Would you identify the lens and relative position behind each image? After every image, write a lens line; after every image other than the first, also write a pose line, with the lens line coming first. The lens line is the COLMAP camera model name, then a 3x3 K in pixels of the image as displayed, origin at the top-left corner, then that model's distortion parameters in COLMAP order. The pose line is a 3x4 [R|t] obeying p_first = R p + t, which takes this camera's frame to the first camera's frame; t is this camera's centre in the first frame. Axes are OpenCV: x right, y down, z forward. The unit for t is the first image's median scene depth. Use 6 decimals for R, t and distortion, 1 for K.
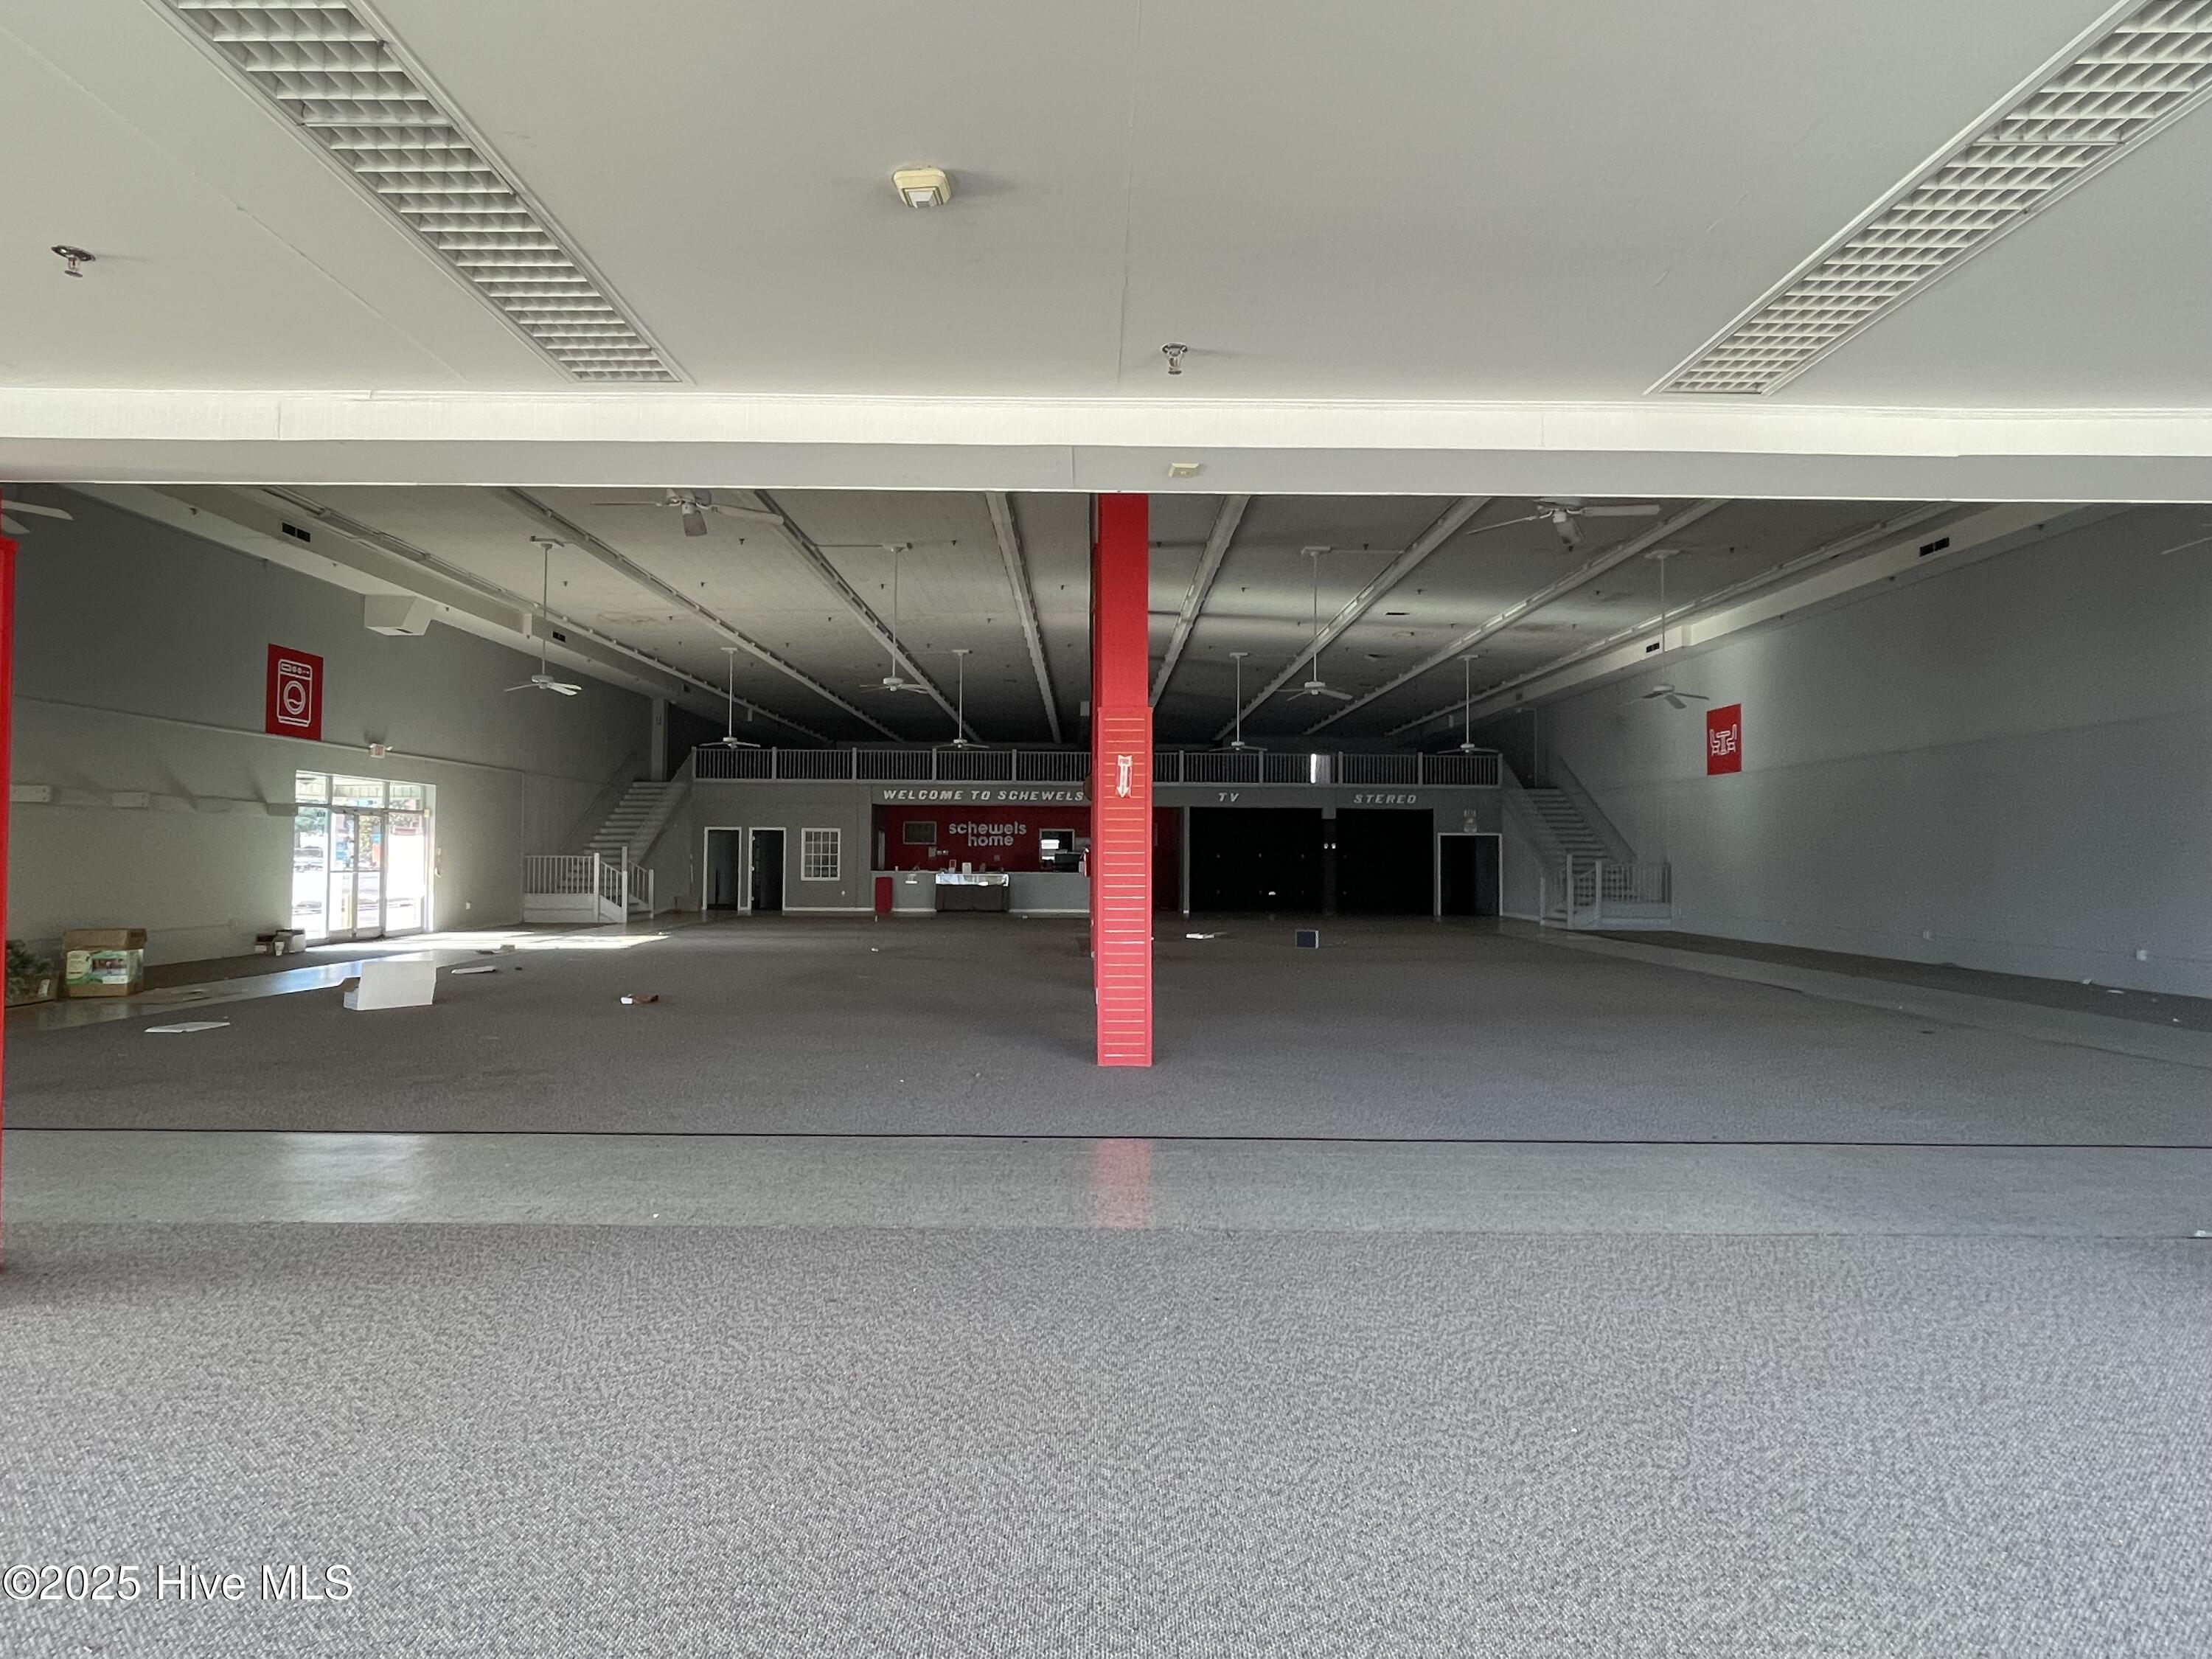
lens RADIAL K [[1226.5, 0, 1099.0], [0, 1226.5, 833.6], [0, 0, 1]] dist [-0.000319, -0.000005]
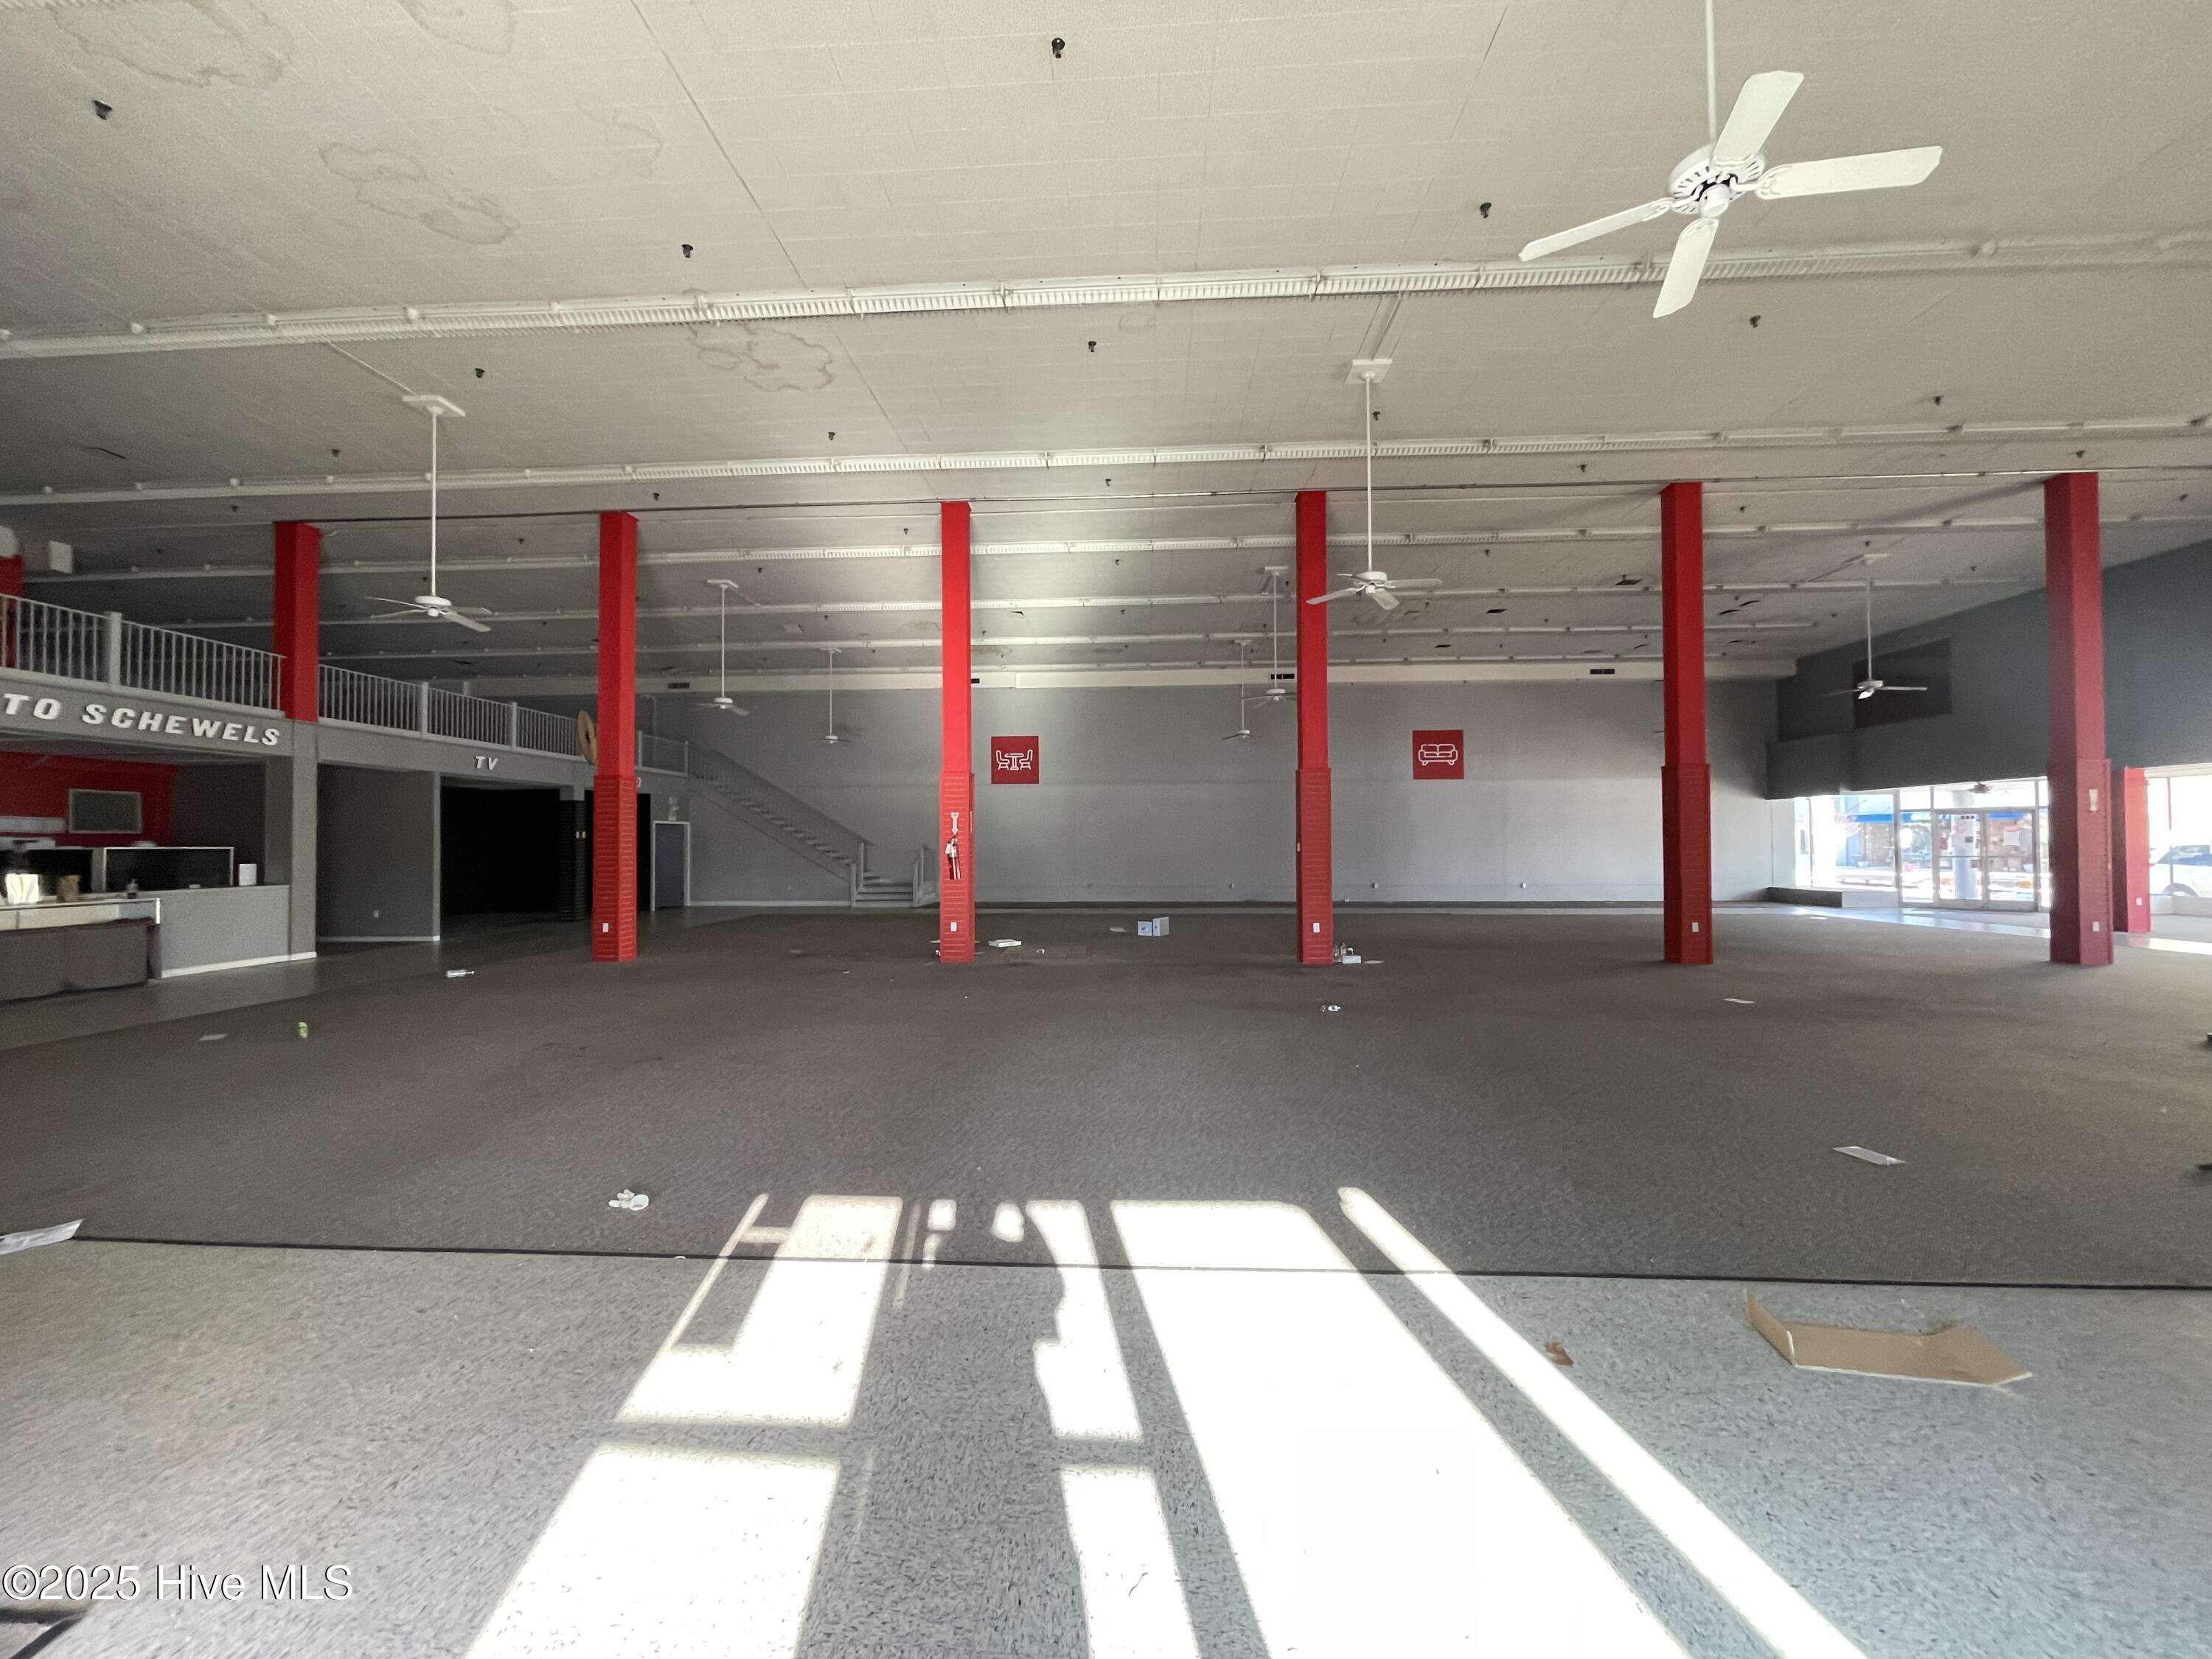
lens RADIAL K [[884.5, 0, 1096.1], [0, 884.5, 822.1], [0, 0, 1]] dist [-0.001758, -0.000776]
pose [[0.062379, 0.017562, 0.997898, -0.363178], [-0.011456, 0.999792, -0.016879, 0.007610], [-0.997987, -0.010379, 0.062567, 0.631403]]
